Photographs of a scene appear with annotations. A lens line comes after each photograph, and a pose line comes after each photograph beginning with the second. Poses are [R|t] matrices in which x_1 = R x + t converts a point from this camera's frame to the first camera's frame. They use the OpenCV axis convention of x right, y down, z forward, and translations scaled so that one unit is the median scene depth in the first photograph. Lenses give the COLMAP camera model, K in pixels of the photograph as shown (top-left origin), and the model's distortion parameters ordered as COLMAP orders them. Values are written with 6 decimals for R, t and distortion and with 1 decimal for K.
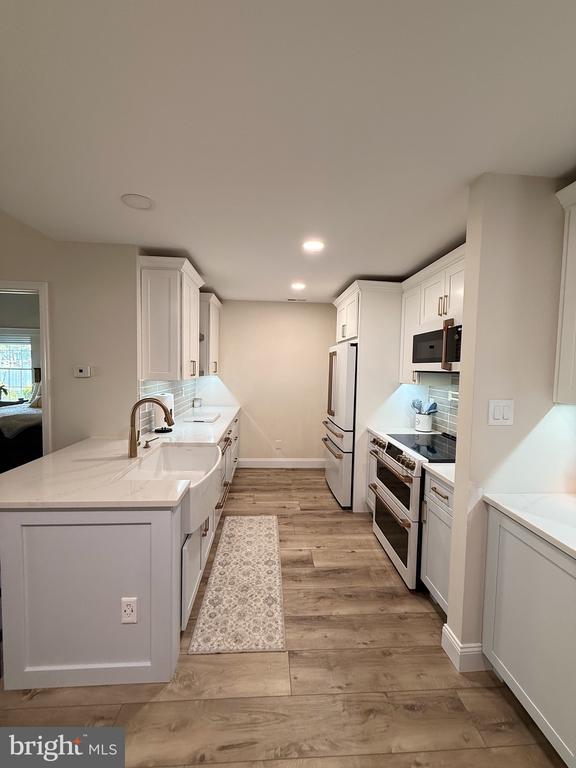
lens RADIAL K [[306.4, 0, 289.0], [0, 306.4, 382.1], [0, 0, 1]] dist [-0.000333, -0.000186]
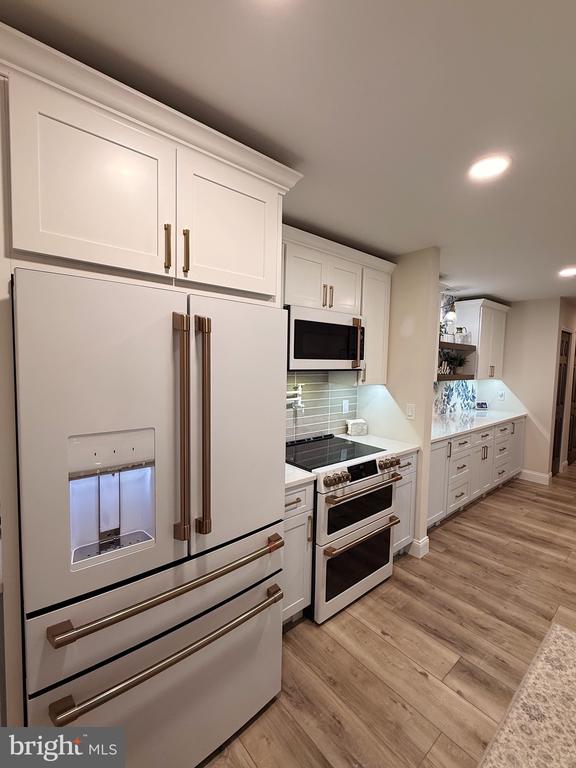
lens RADIAL K [[337.6, 0, 288.2], [0, 337.6, 383.8], [0, 0, 1]] dist [-0.002515, 0.000256]
pose [[-0.591432, -0.084619, 0.801903, -0.244650], [0.012193, 0.993426, 0.113822, -0.107608], [-0.806263, 0.077095, -0.586512, 1.693337]]
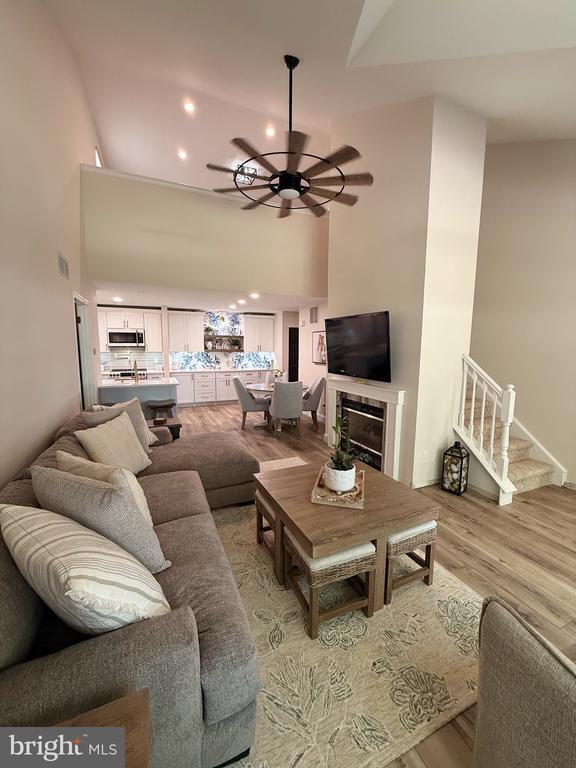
lens RADIAL K [[306.4, 0, 289.6], [0, 306.4, 382.3], [0, 0, 1]] dist [-0.000333, -0.000186]
pose [[-0.340342, -0.135307, 0.930516, -2.900596], [0.035479, 0.987040, 0.156503, -0.098804], [-0.939632, 0.086279, -0.331130, 0.534959]]
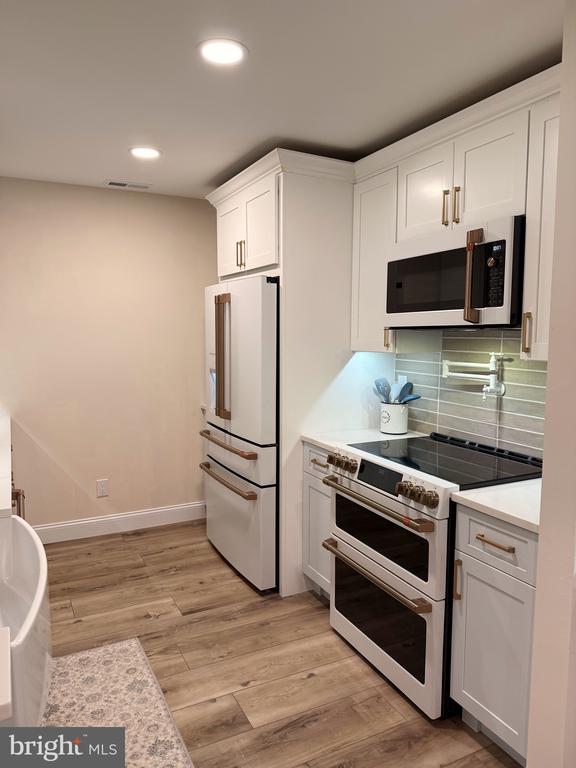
lens RADIAL K [[538.1, 0, 283.8], [0, 538.1, 387.8], [0, 0, 1]] dist [0.079720, -0.111965]
pose [[0.922295, -0.058979, 0.381961, -0.171456], [0.037309, 0.997259, 0.063898, 0.003317], [-0.384682, -0.044682, 0.921967, 0.194158]]
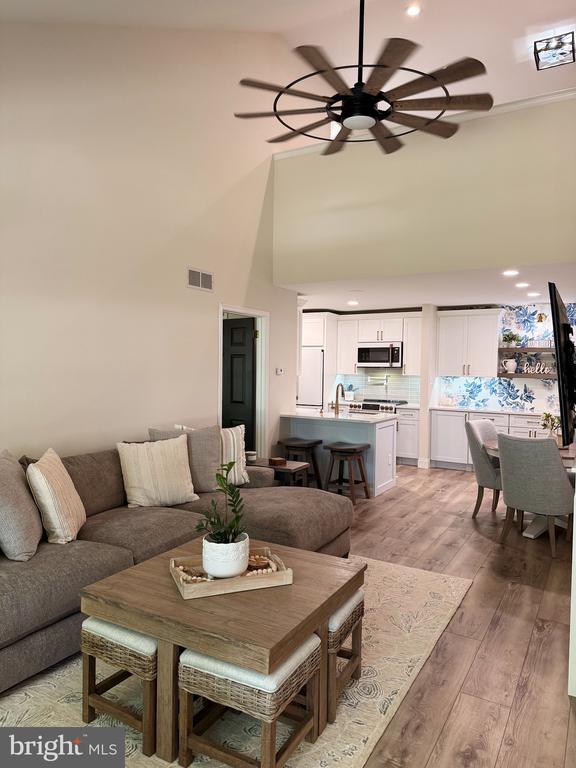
lens RADIAL K [[538.1, 0, 279.0], [0, 538.1, 383.6], [0, 0, 1]] dist [0.079720, -0.111965]
pose [[0.568792, -0.042445, 0.821386, -2.934101], [0.043570, 0.998820, 0.021442, -0.029245], [-0.821327, 0.023592, 0.569970, -0.529362]]
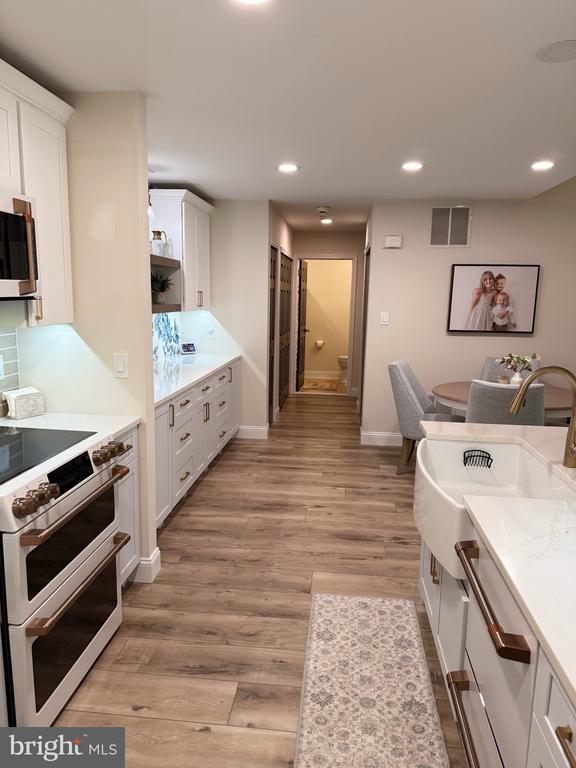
lens RADIAL K [[538.1, 0, 286.9], [0, 538.1, 387.8], [0, 0, 1]] dist [0.079720, -0.111965]
pose [[-0.984268, -0.068302, 0.162949, -0.114918], [-0.029529, 0.972878, 0.229427, -0.105869], [-0.174199, 0.221006, -0.959589, 1.744248]]
